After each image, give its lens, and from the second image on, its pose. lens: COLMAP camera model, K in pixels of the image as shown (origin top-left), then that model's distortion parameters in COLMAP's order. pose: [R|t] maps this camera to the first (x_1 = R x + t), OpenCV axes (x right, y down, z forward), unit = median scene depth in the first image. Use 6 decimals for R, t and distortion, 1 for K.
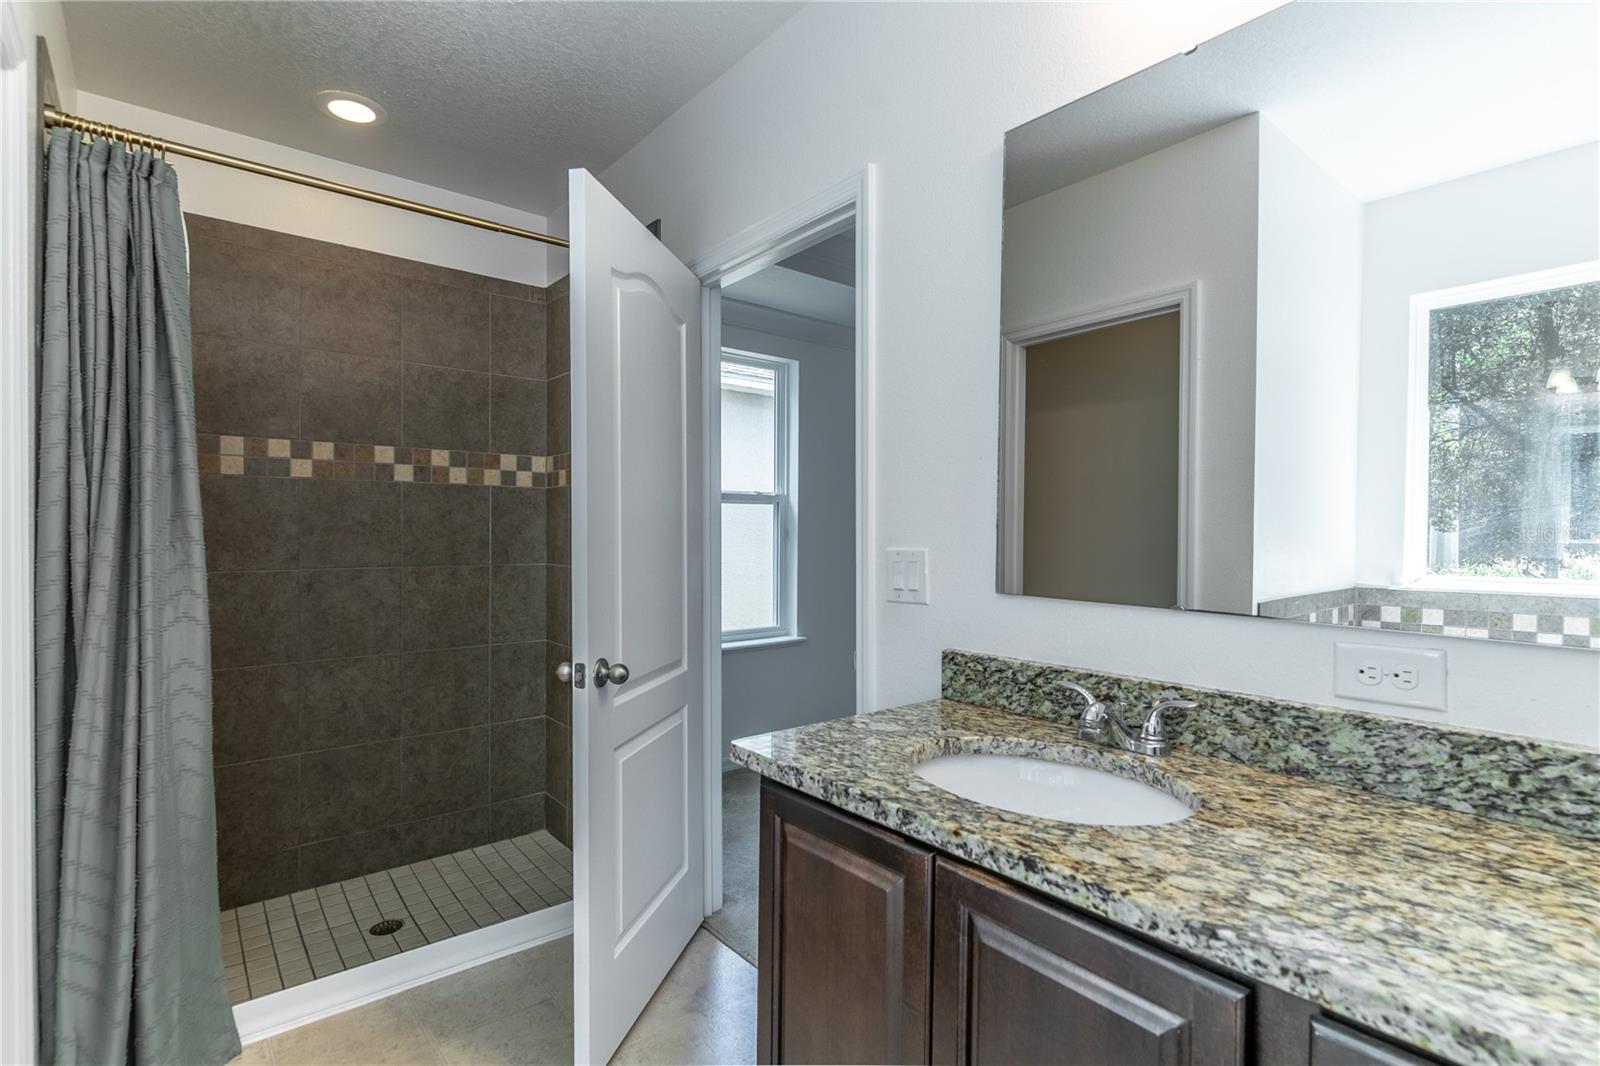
lens RADIAL K [[775.0, 0, 797.2], [0, 775.0, 535.4], [0, 0, 1]] dist [-0.001533, -0.000089]
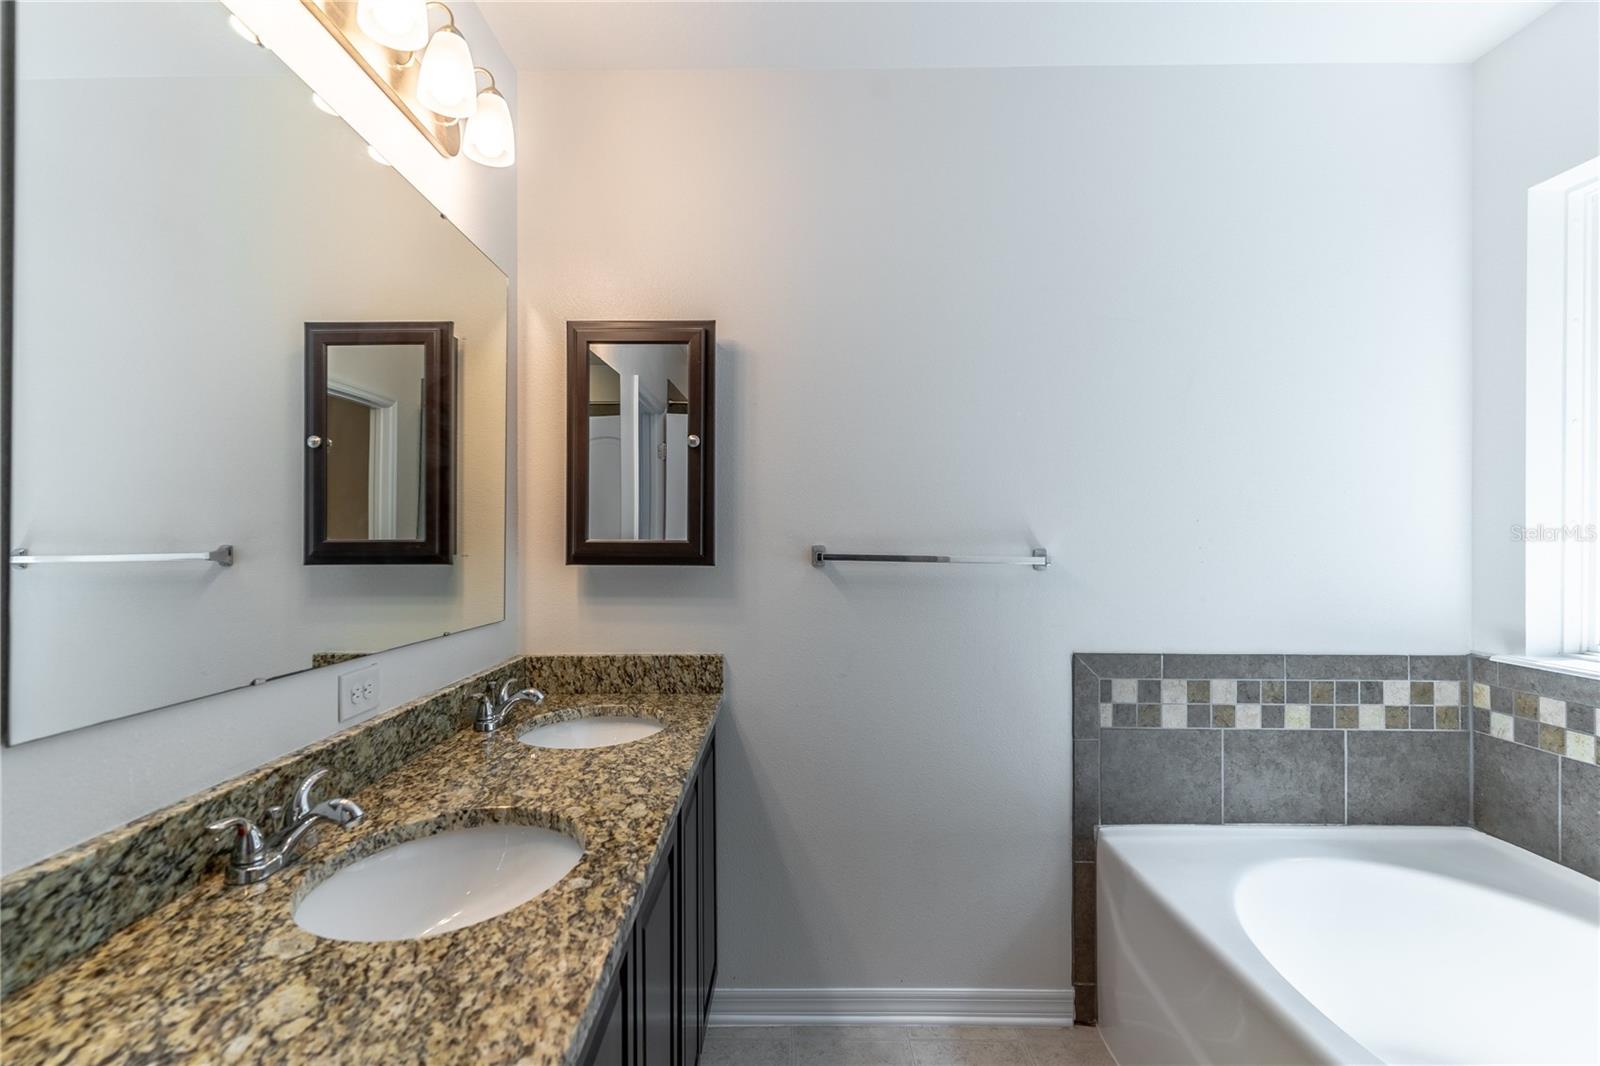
lens RADIAL K [[775.0, 0, 797.5], [0, 775.0, 535.0], [0, 0, 1]] dist [-0.001533, -0.000089]
pose [[-0.773520, -0.004145, 0.633758, -0.625241], [-0.001728, 0.999989, 0.004431, -0.089026], [-0.633769, 0.002332, -0.773519, 1.558816]]
